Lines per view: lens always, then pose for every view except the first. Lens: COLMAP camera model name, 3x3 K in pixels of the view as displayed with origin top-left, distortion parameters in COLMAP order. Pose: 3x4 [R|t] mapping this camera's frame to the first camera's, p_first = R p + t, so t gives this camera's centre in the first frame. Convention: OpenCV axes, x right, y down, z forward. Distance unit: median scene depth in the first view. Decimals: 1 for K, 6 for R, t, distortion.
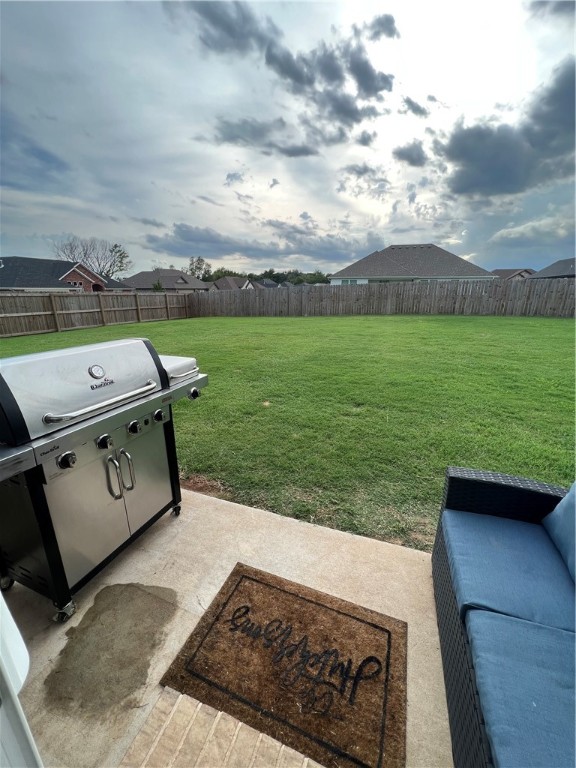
lens RADIAL K [[305.2, 0, 286.4], [0, 305.2, 384.0], [0, 0, 1]] dist [-0.002481, -0.000077]
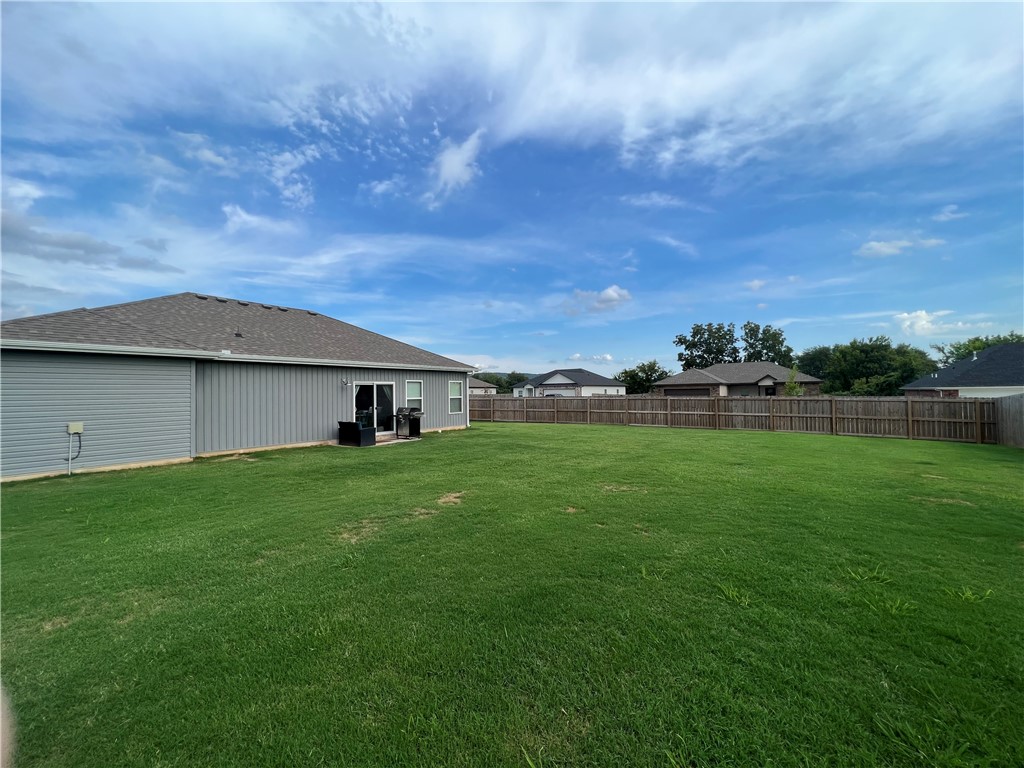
lens RADIAL K [[406.9, 0, 513.2], [0, 406.9, 387.9], [0, 0, 1]] dist [-0.002481, -0.000077]
pose [[-0.298636, -0.013017, -0.954278, 1.808035], [-0.268723, 0.960598, 0.070992, -0.438043], [0.915753, 0.277638, -0.290367, 1.362792]]
